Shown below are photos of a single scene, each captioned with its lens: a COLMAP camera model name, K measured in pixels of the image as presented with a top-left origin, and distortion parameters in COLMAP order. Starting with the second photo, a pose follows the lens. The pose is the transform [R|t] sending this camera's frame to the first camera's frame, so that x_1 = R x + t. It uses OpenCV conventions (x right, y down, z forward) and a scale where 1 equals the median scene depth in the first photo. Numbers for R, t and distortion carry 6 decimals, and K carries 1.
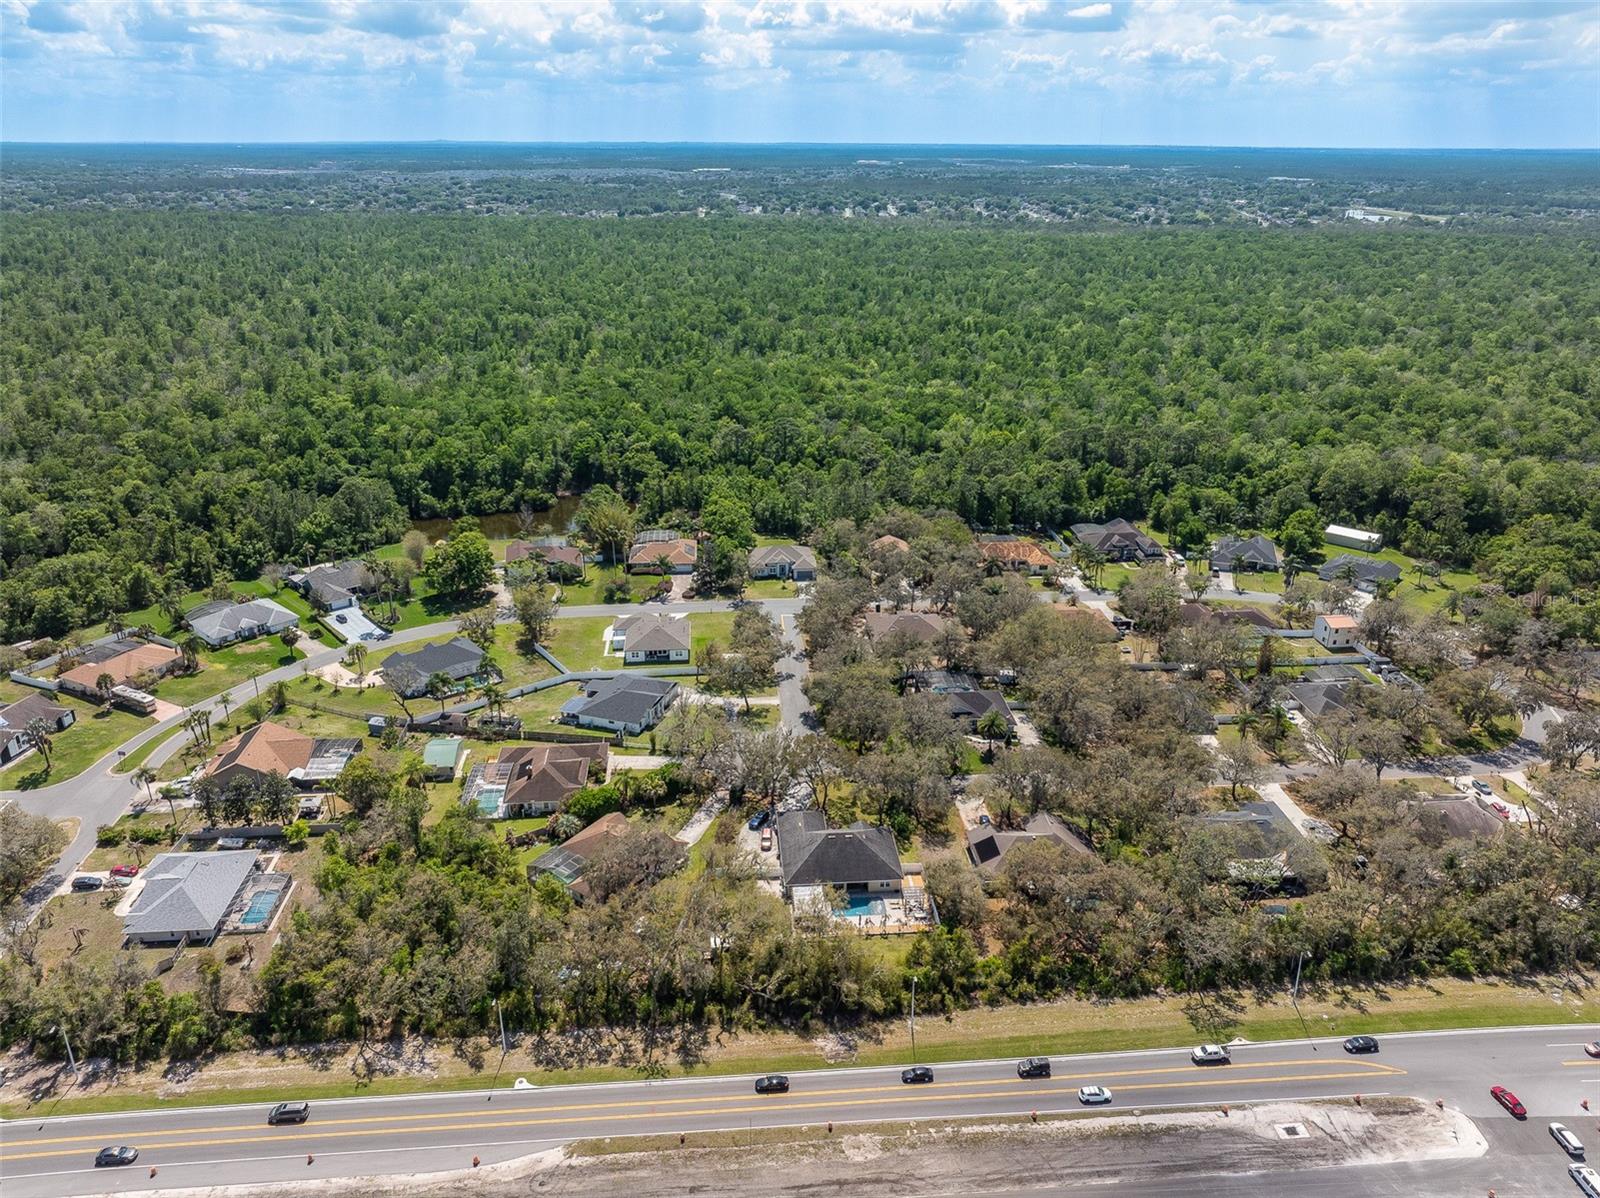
lens RADIAL K [[1126.0, 0, 800.0], [0, 1126.0, 599.0], [0, 0, 1]] dist [-0.006677, -0.000920]
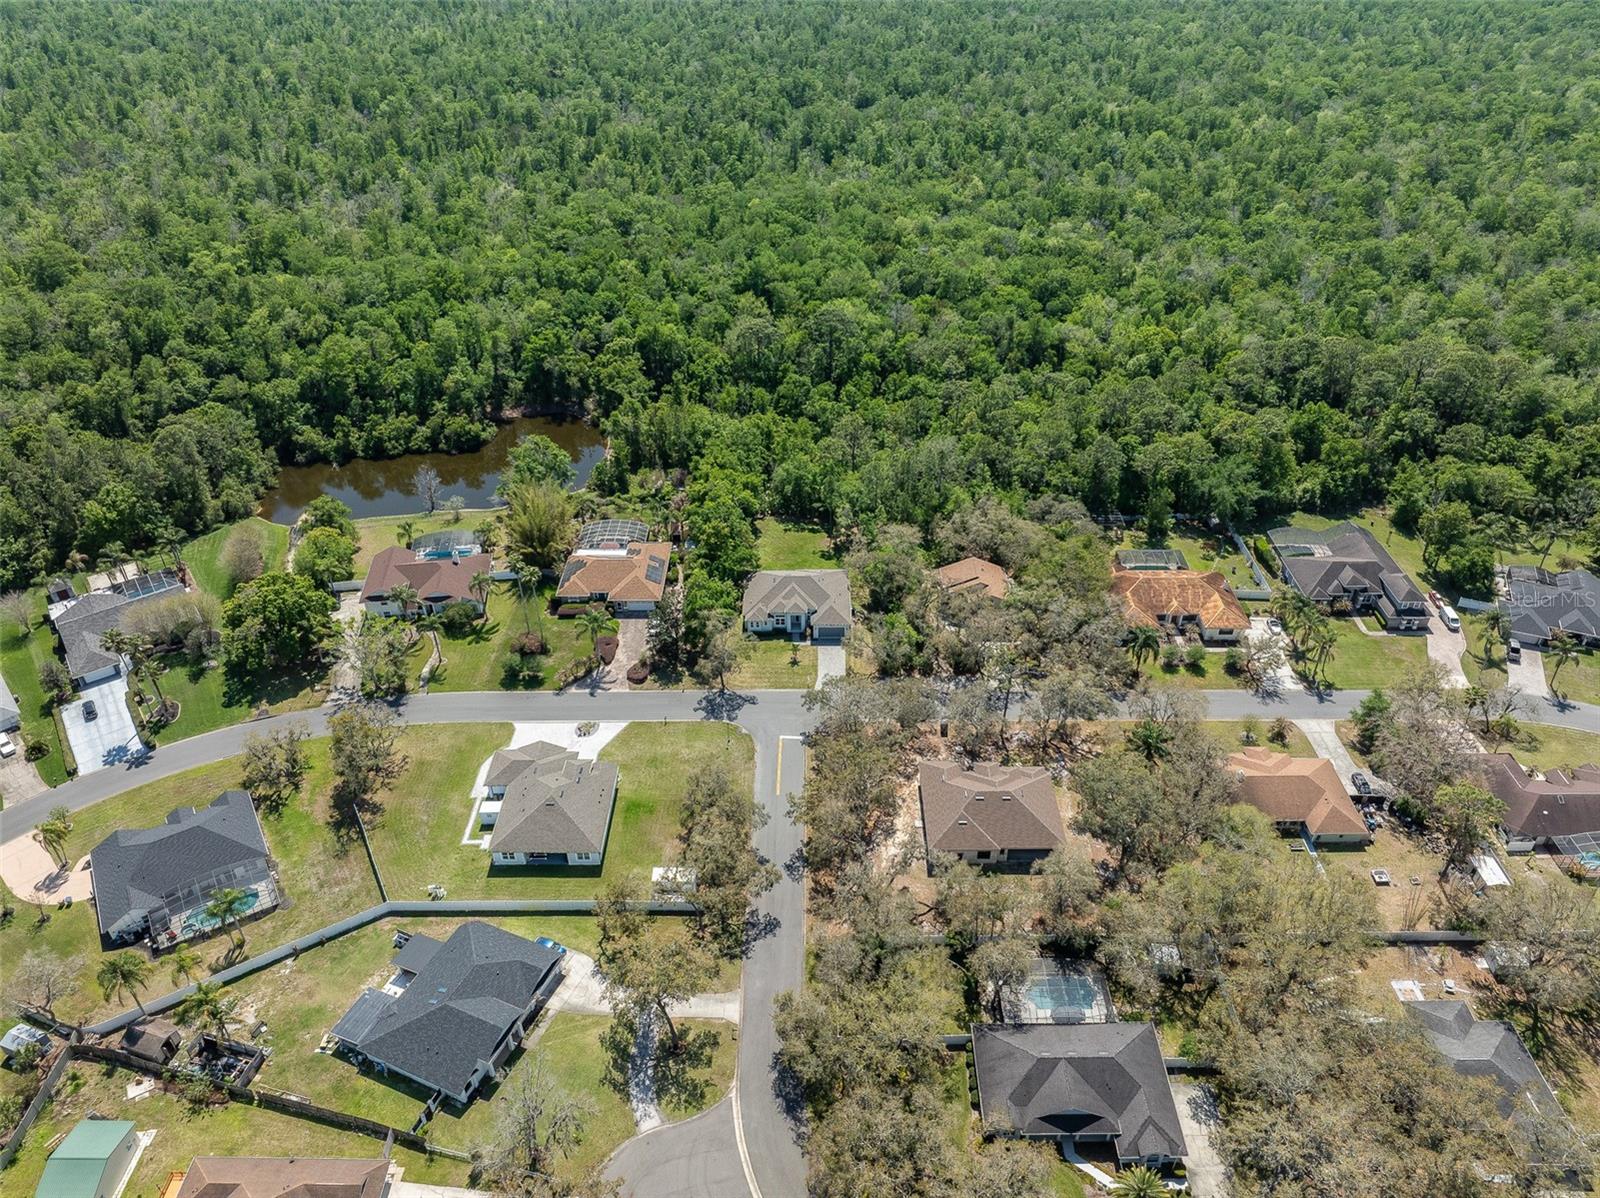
lens RADIAL K [[1124.1, 0, 803.4], [0, 1124.1, 593.1], [0, 0, 1]] dist [-0.045805, 0.004188]
pose [[0.996081, 0.040955, -0.078386, 0.029752], [-0.023469, 0.976944, 0.212200, -0.141274], [0.085270, -0.209529, 0.974077, 0.330436]]
